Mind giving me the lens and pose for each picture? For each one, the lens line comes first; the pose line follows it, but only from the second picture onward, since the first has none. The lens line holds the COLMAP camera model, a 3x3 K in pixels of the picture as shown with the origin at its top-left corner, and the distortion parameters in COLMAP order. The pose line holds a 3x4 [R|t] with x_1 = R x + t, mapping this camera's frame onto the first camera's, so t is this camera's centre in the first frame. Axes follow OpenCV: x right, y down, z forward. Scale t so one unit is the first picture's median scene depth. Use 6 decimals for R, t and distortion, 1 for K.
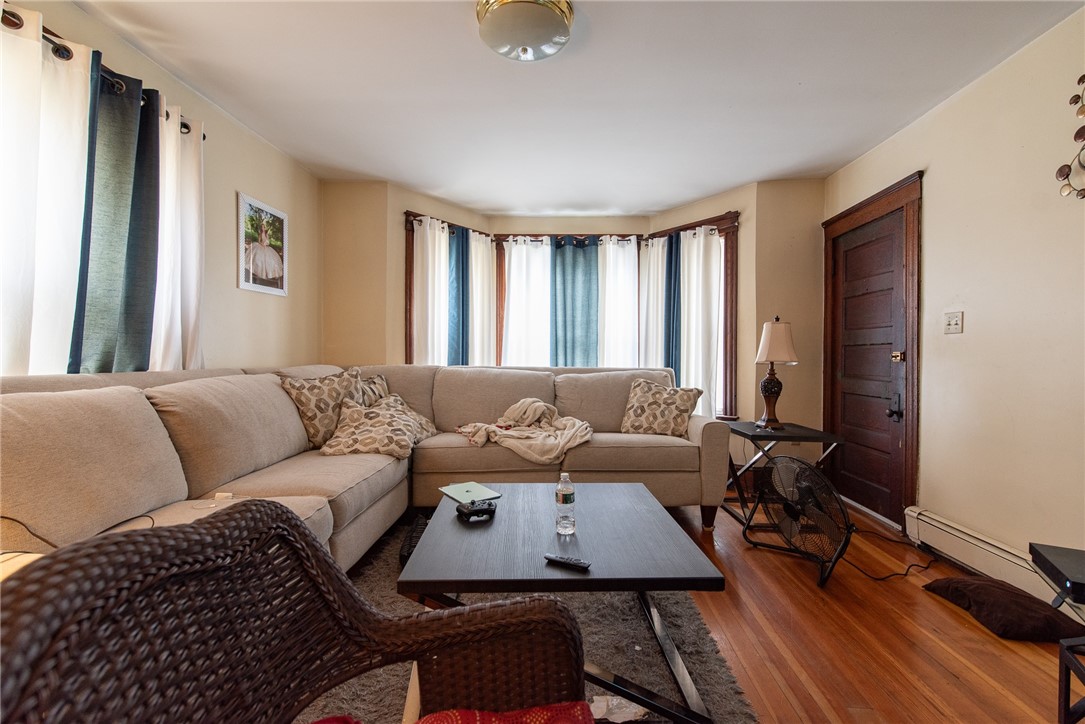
lens RADIAL K [[471.4, 0, 544.9], [0, 471.4, 360.8], [0, 0, 1]] dist [0.002008, 0.000027]
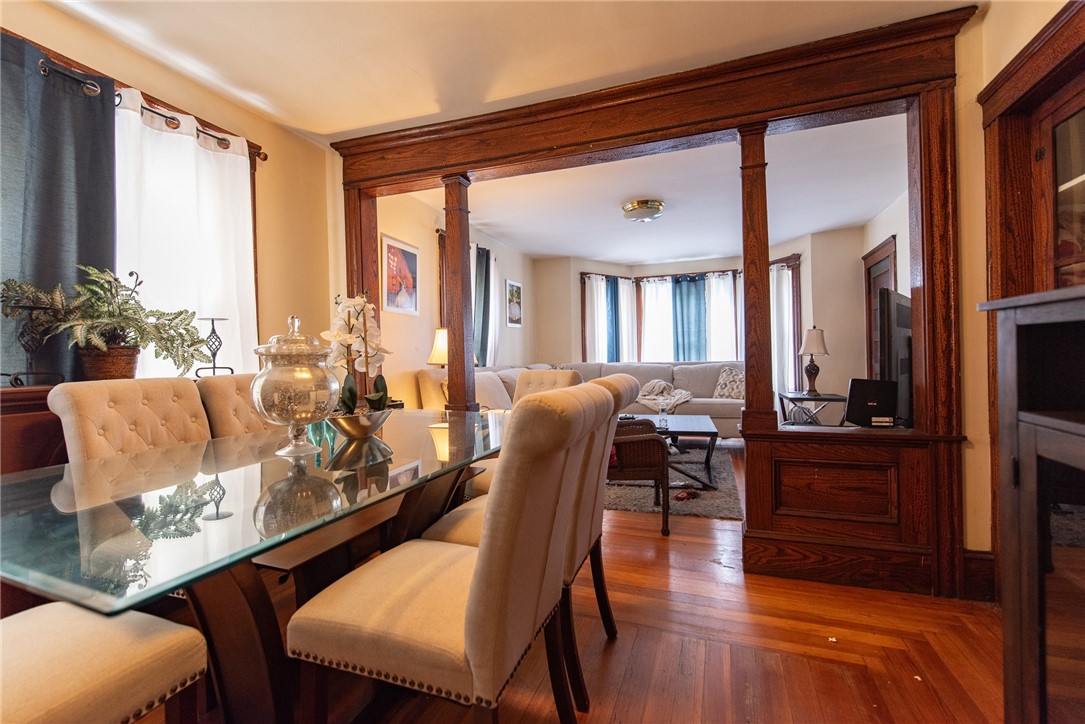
lens RADIAL K [[471.4, 0, 541.9], [0, 471.4, 362.9], [0, 0, 1]] dist [0.002008, 0.000027]
pose [[0.950102, -0.027127, -0.310756, 0.087772], [0.027603, 0.999615, -0.002865, 0.008960], [0.310714, -0.005856, 0.950485, -0.637746]]
